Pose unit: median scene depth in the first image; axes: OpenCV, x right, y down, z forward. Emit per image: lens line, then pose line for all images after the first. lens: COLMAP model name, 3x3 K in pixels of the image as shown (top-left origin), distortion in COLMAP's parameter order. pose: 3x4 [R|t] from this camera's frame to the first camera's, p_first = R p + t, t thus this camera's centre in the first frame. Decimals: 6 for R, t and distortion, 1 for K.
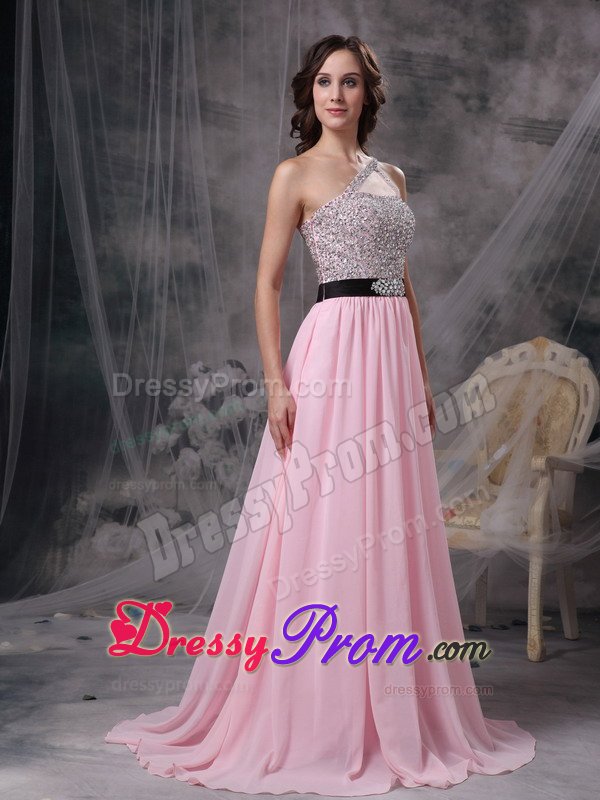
lens RADIAL K [[1669.3, 0, 297.2], [0, 1669.3, 392.2], [0, 0, 1]] dist [0.215889, 0.000000]
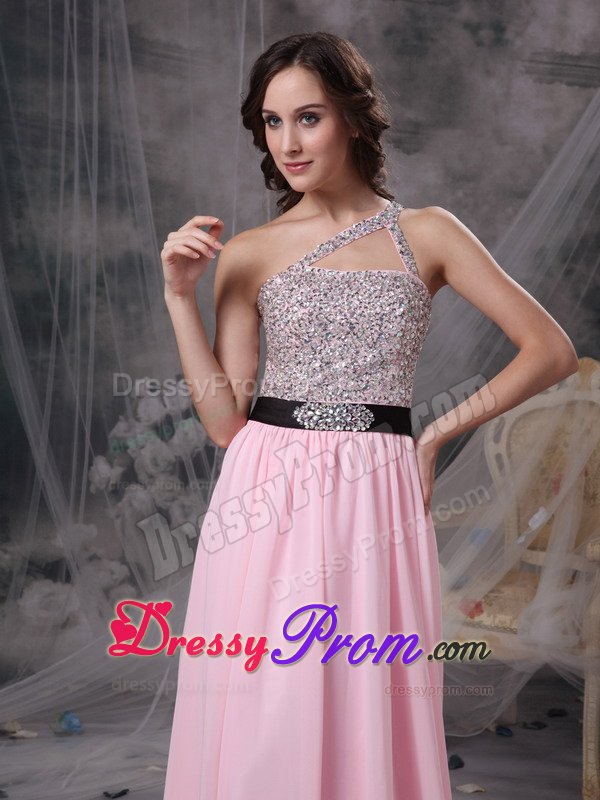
lens RADIAL K [[1540.7, 0, 300.2], [0, 1540.7, 419.6], [0, 0, 1]] dist [0.165497, 0.000000]
pose [[0.999549, -0.024879, 0.016813, 0.001969], [0.022856, 0.993516, 0.111367, -0.077165], [-0.019475, -0.110933, 0.993637, 0.263930]]
